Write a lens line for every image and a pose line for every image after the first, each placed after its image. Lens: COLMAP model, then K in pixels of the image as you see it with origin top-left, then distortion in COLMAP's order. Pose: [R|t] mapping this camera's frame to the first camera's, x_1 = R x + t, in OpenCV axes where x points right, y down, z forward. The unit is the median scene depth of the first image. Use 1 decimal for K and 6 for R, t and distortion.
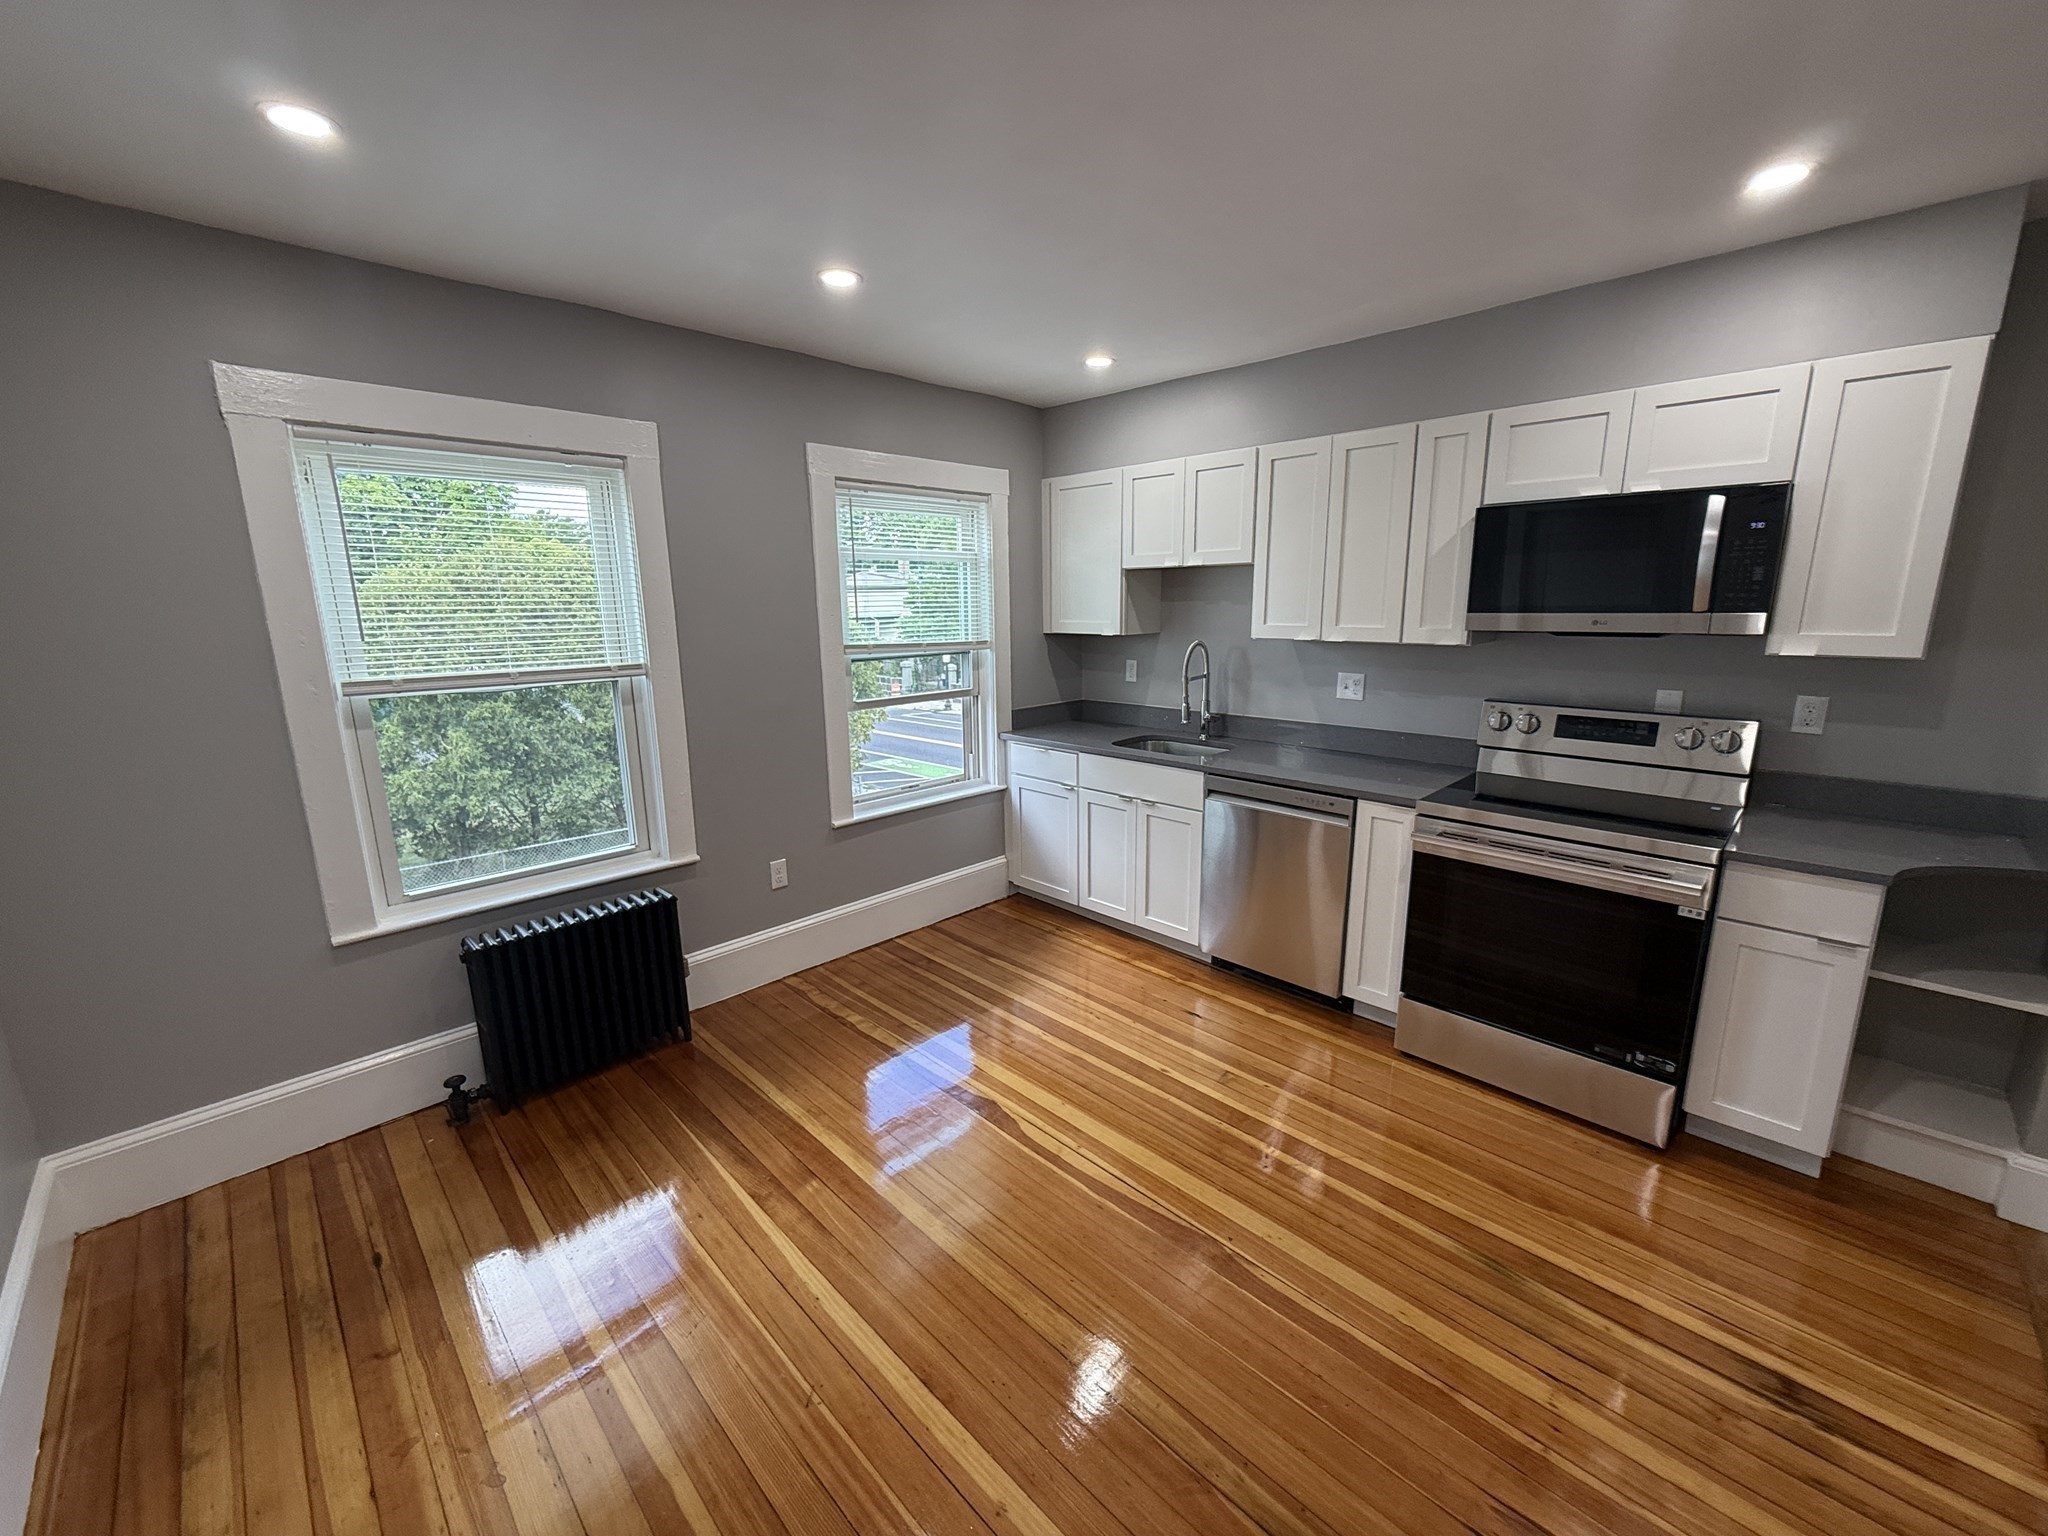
lens RADIAL K [[813.7, 0, 1029.0], [0, 813.7, 768.2], [0, 0, 1]] dist [-0.000812, -0.000114]
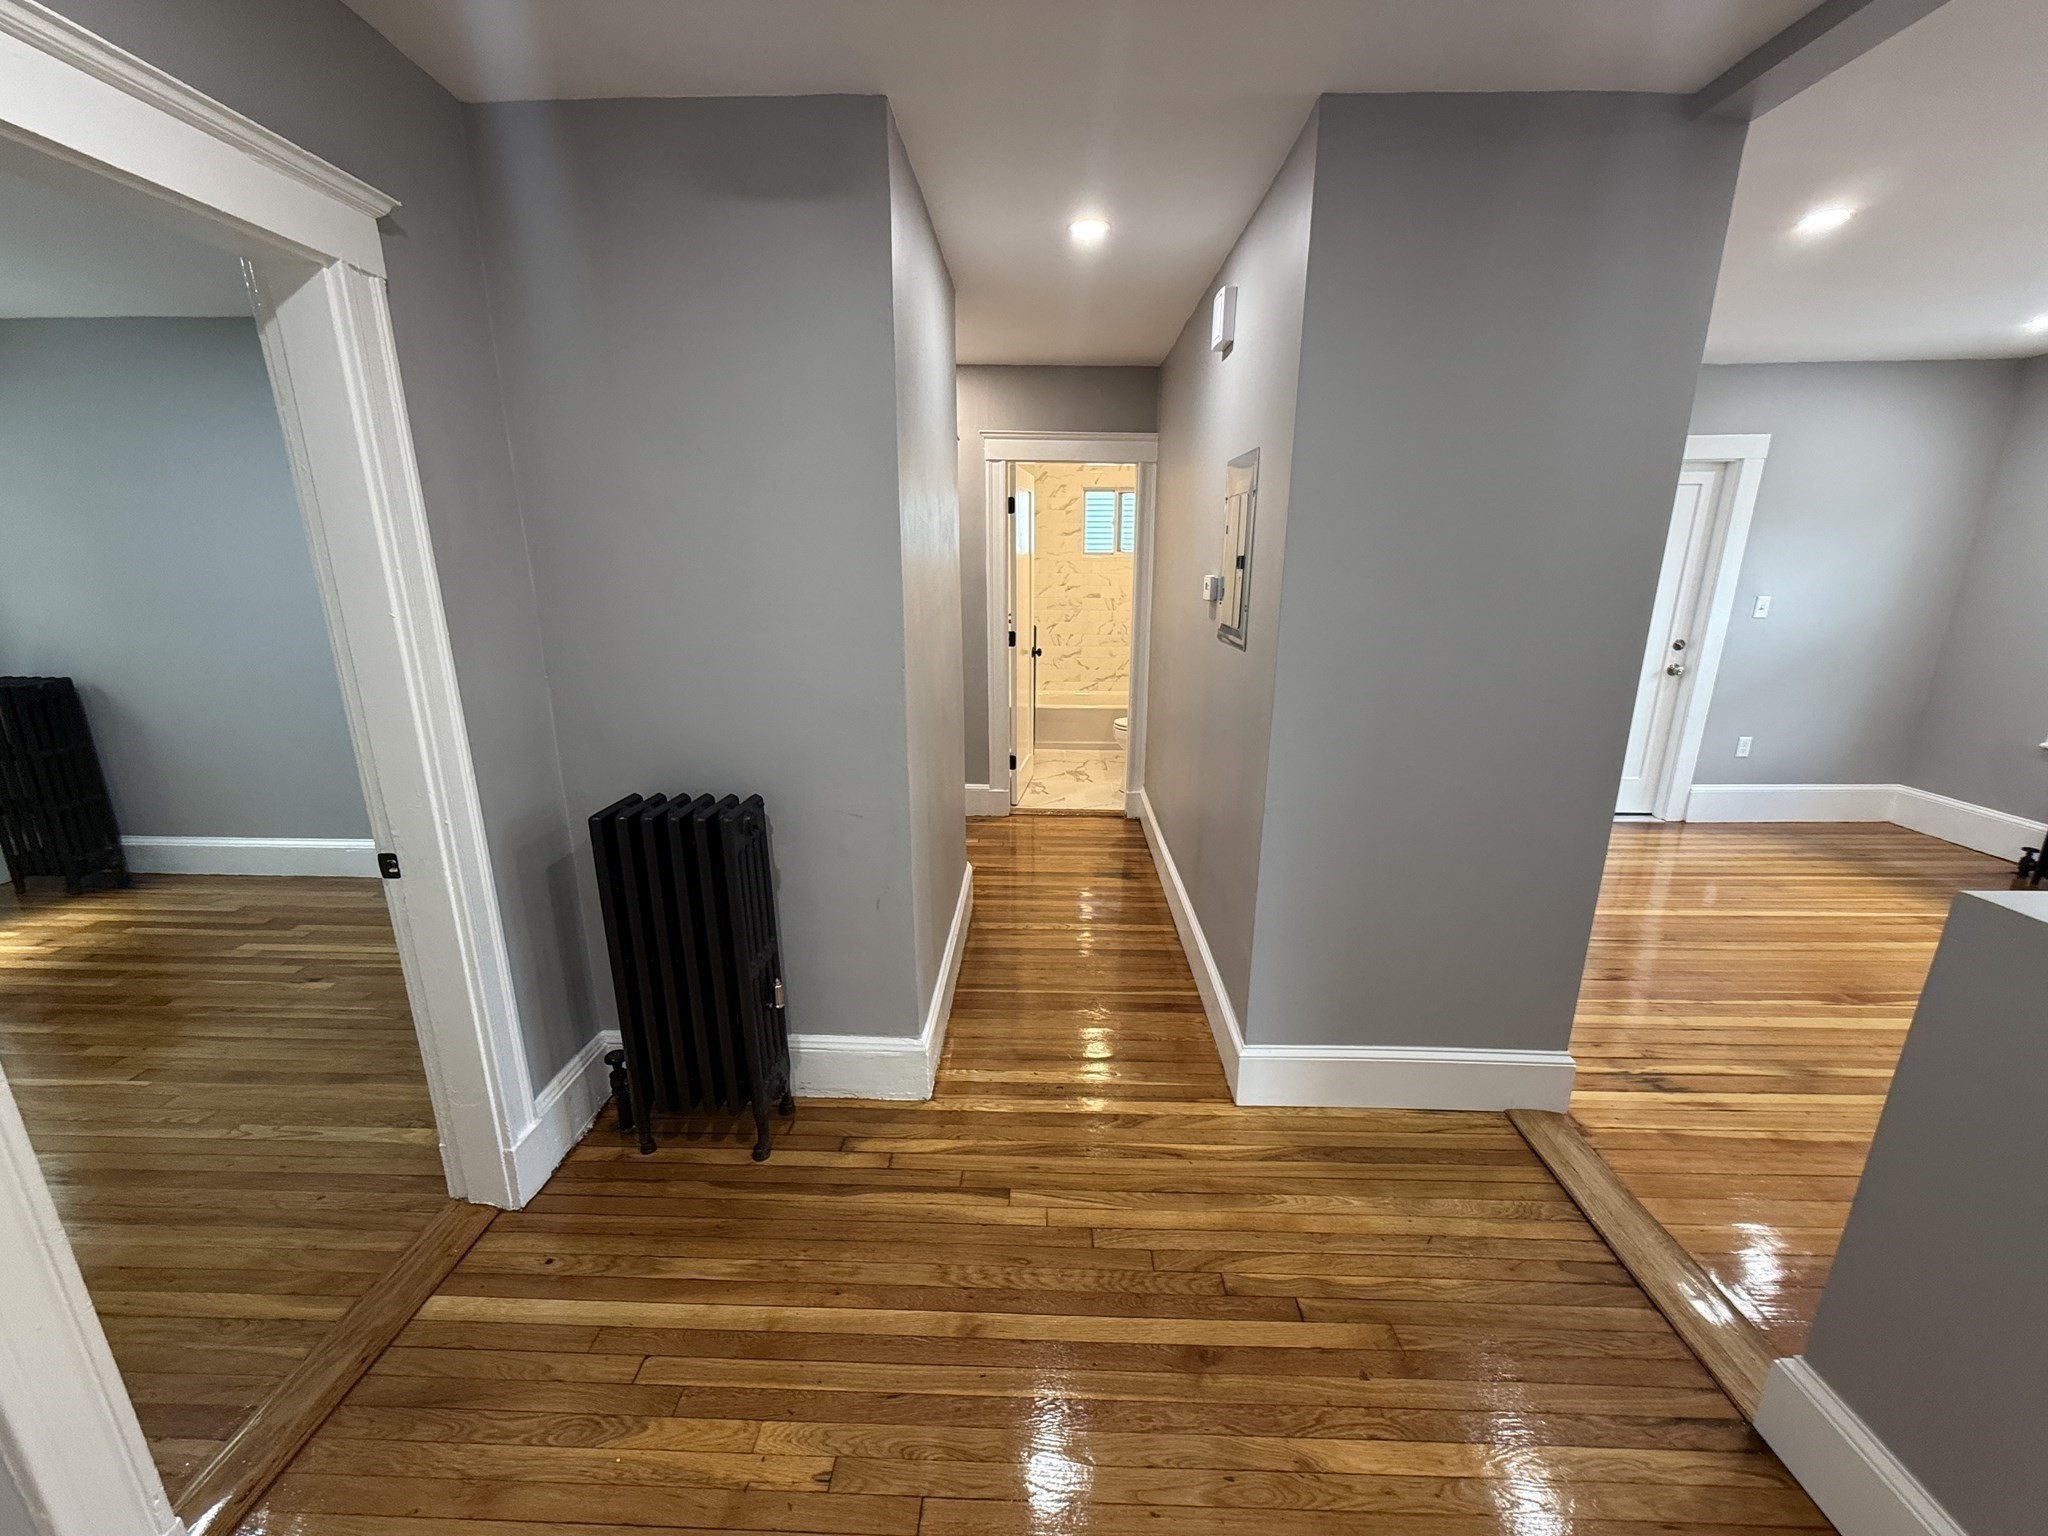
lens RADIAL K [[813.7, 0, 1029.0], [0, 813.7, 768.2], [0, 0, 1]] dist [-0.000812, -0.000114]
pose [[-0.722932, 0.188710, -0.664649, 1.711431], [-0.136665, 0.903915, 0.405292, -0.133248], [0.677269, 0.383832, -0.627678, 0.604230]]
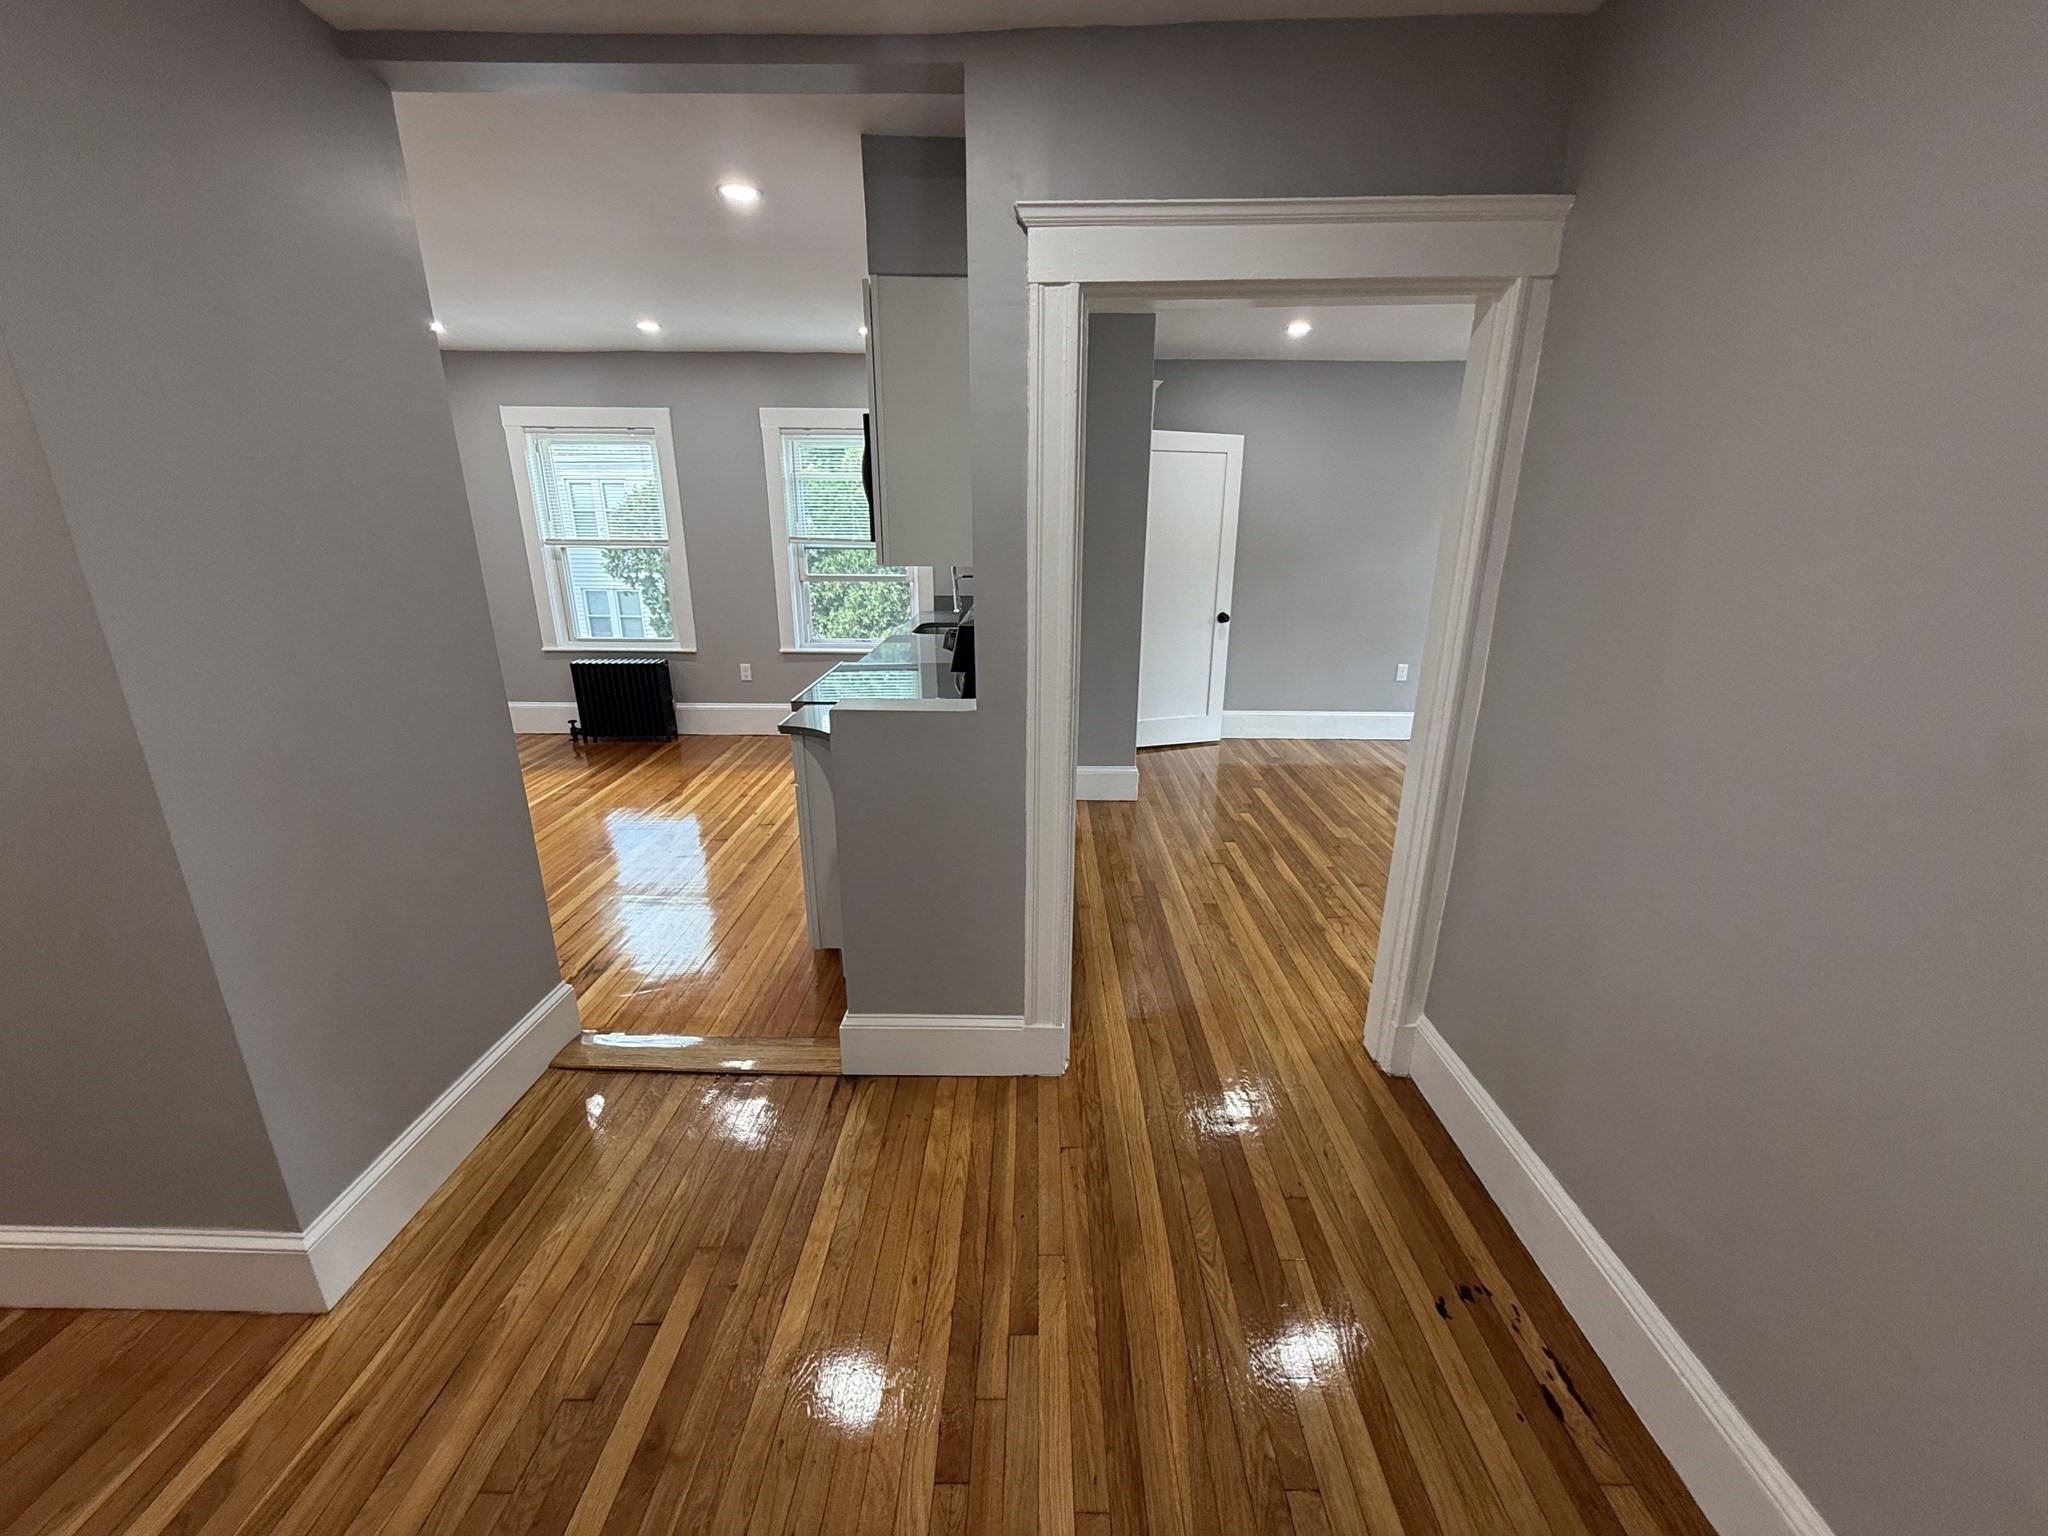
lens RADIAL K [[813.7, 0, 1029.0], [0, 813.7, 768.2], [0, 0, 1]] dist [-0.000812, -0.000114]
pose [[0.699329, 0.227136, -0.677752, 1.726622], [-0.159611, 0.973851, 0.161676, -0.057895], [0.696752, -0.004888, 0.717296, 0.258132]]
